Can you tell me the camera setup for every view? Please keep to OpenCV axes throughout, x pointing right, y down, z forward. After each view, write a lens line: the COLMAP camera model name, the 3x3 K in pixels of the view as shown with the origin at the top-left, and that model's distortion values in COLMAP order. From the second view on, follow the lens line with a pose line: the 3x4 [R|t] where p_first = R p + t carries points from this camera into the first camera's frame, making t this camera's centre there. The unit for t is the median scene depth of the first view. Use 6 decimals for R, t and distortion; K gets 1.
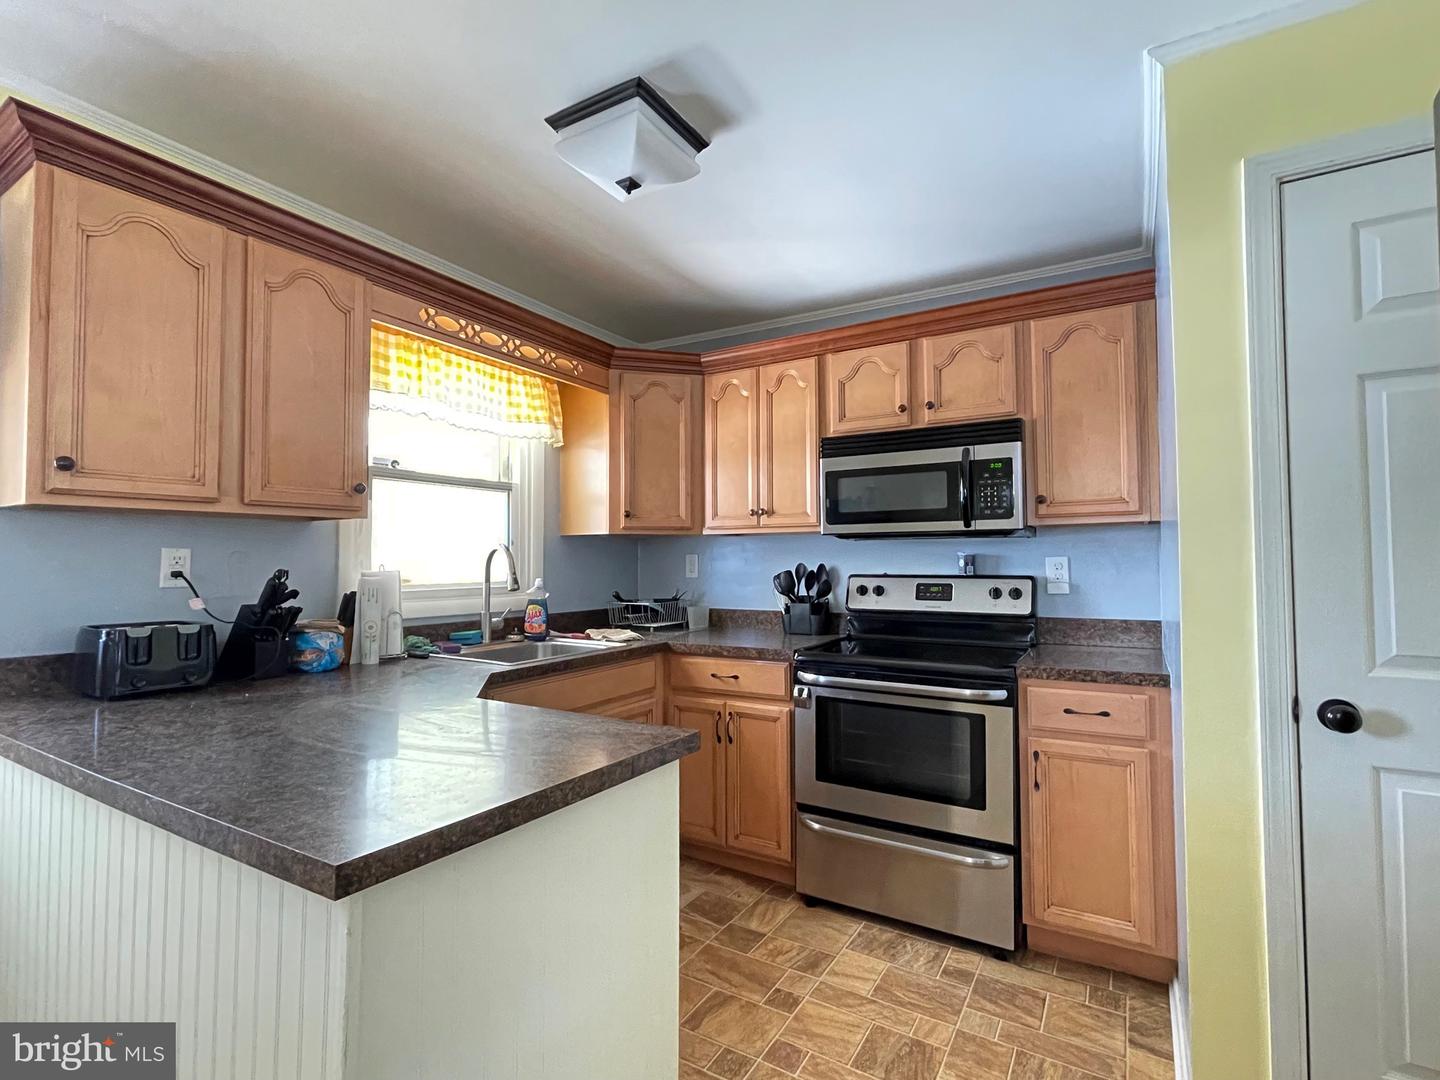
lens RADIAL K [[692.5, 0, 719.1], [0, 692.5, 529.1], [0, 0, 1]] dist [0.000608, 0.000197]
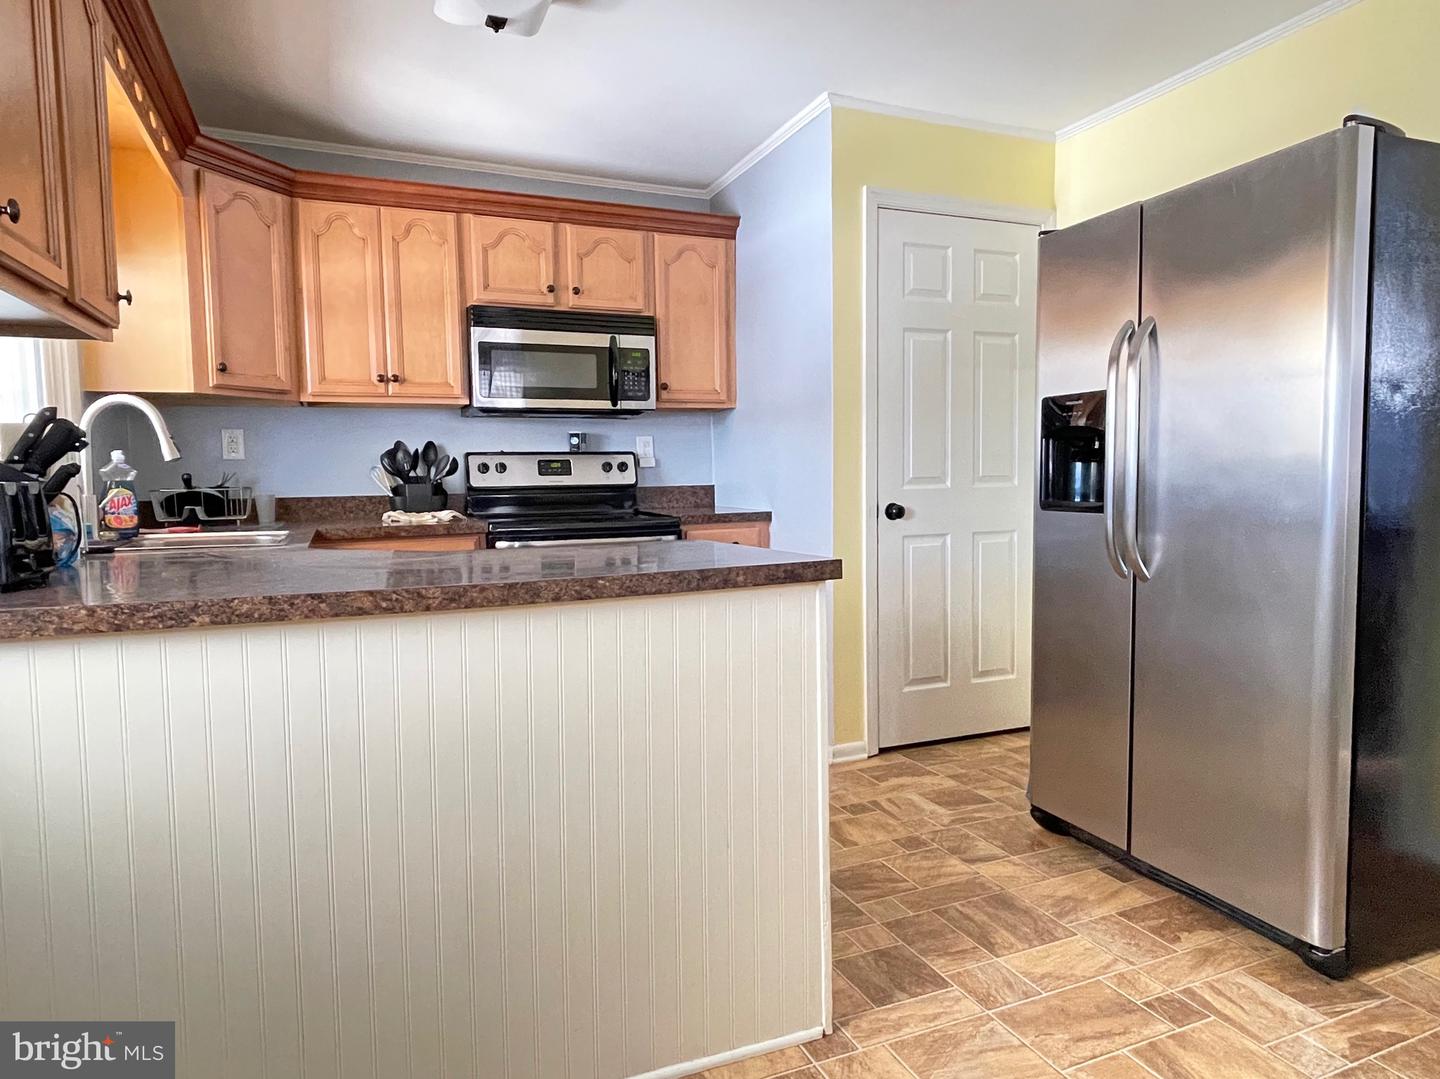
lens RADIAL K [[904.4, 0, 715.8], [0, 904.4, 545.3], [0, 0, 1]] dist [0.025654, -0.042356]
pose [[0.587726, -0.070276, 0.806002, -0.710918], [-0.027234, 0.993937, 0.106520, 0.057104], [-0.808601, -0.084555, 0.582249, -0.026257]]
